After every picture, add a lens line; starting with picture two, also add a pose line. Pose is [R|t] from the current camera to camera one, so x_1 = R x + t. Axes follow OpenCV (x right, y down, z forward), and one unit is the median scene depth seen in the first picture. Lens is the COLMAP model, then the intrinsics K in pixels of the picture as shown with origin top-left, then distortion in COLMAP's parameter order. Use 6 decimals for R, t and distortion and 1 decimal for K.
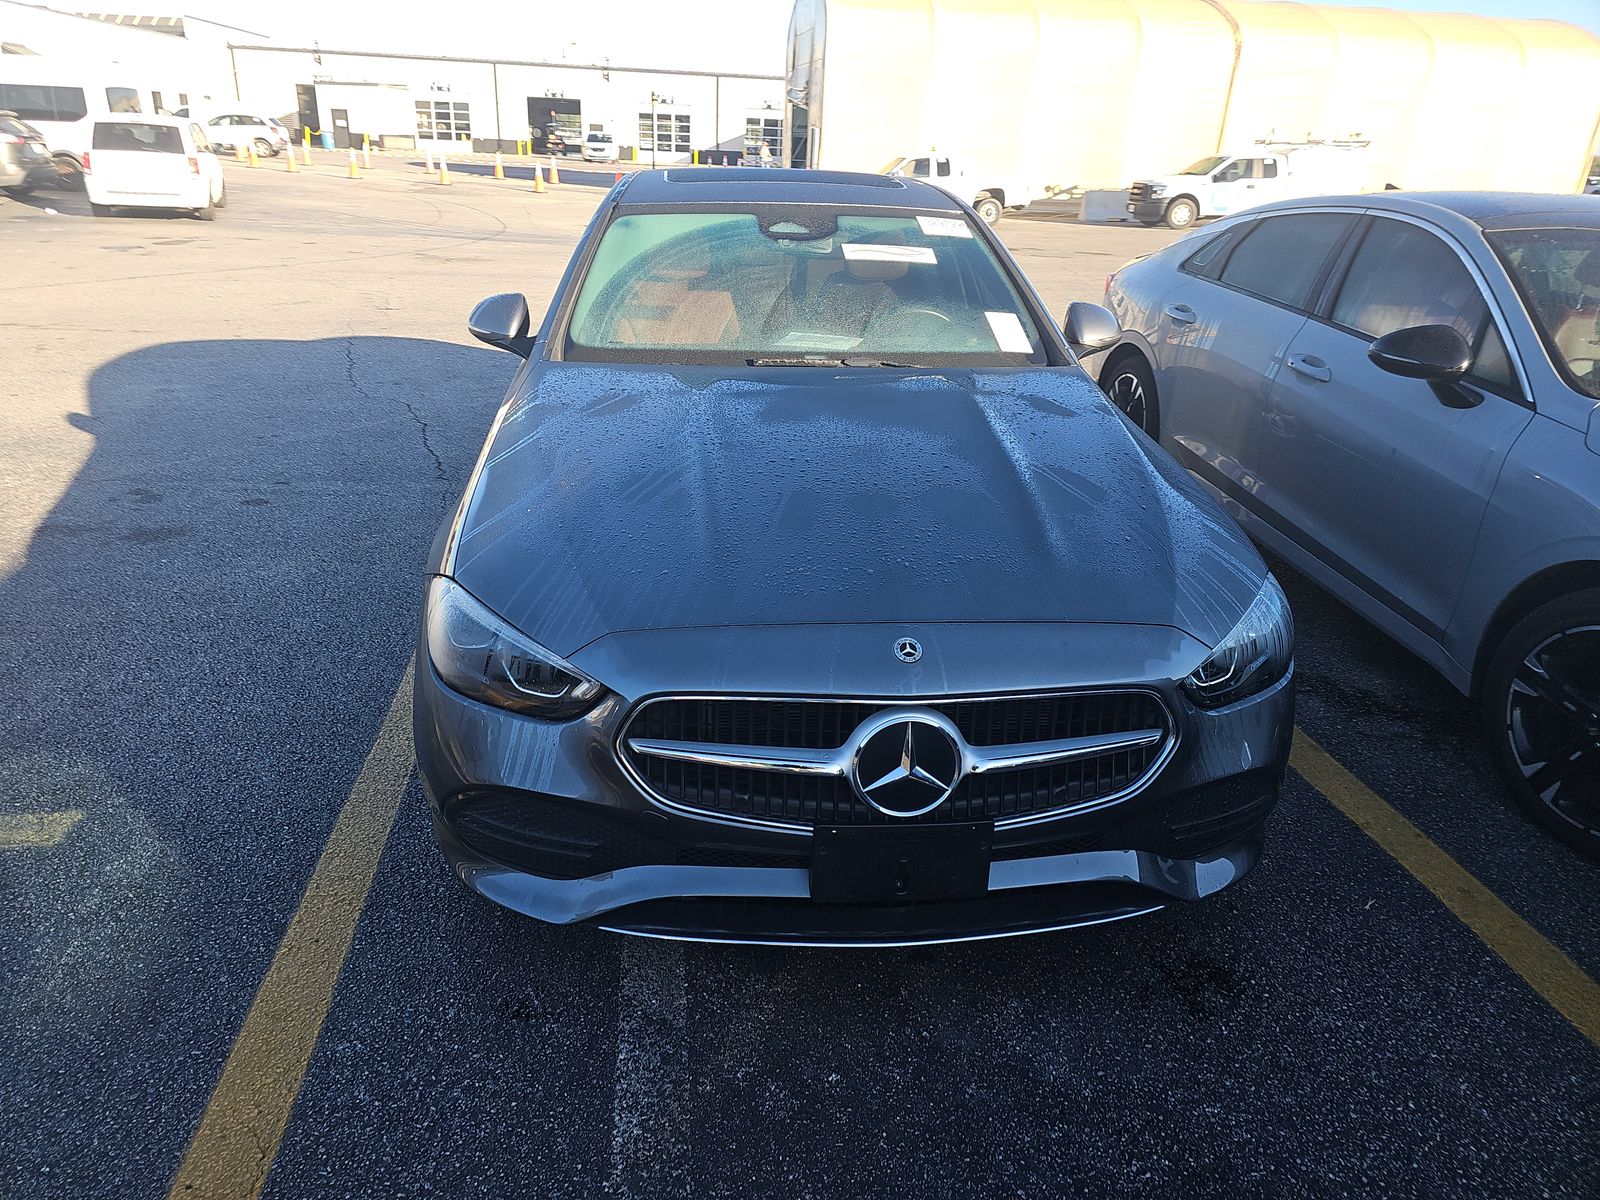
lens RADIAL K [[1079.2, 0, 778.0], [0, 1079.2, 602.9], [0, 0, 1]] dist [0.053537, -0.059581]
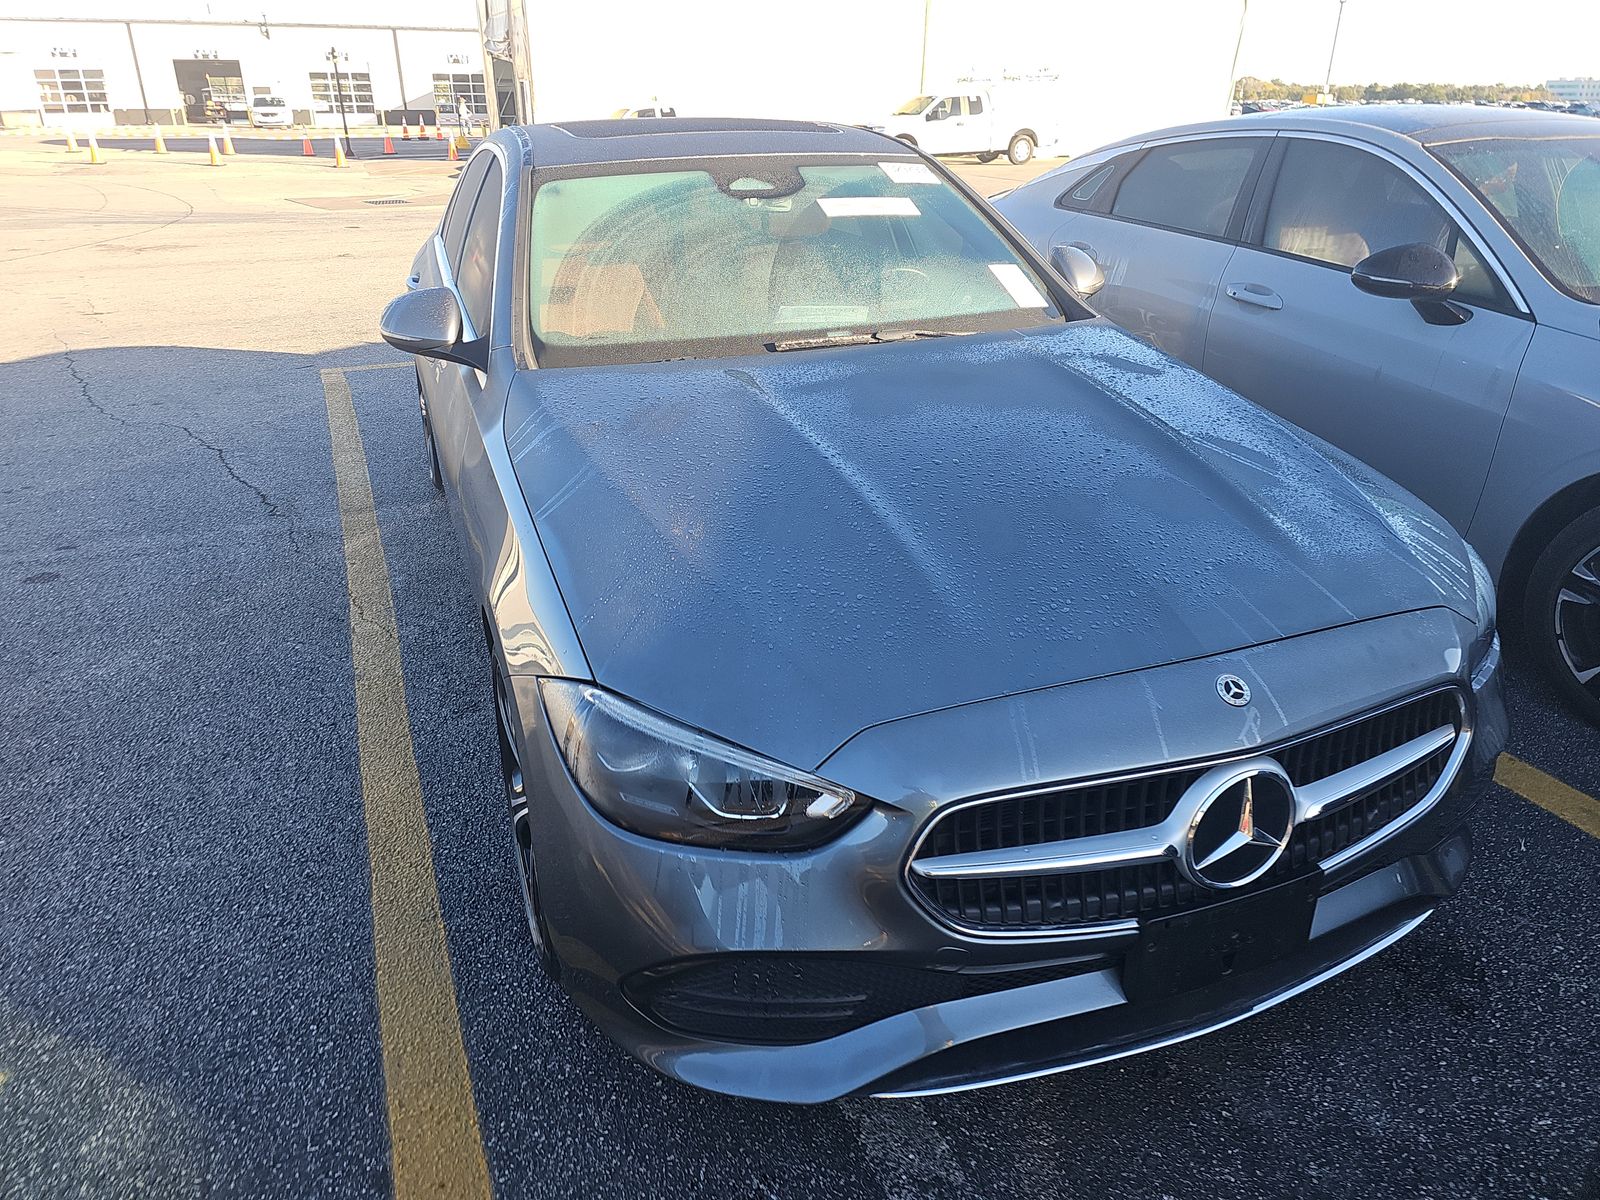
lens RADIAL K [[1080.5, 0, 800.0], [0, 1080.5, 600.0], [0, 0, 1]] dist [0.046310, -0.045622]
pose [[0.961897, -0.148367, 0.229654, -0.108632], [0.140217, 0.988780, 0.051501, -0.032380], [-0.234719, -0.017337, 0.971909, 0.081673]]
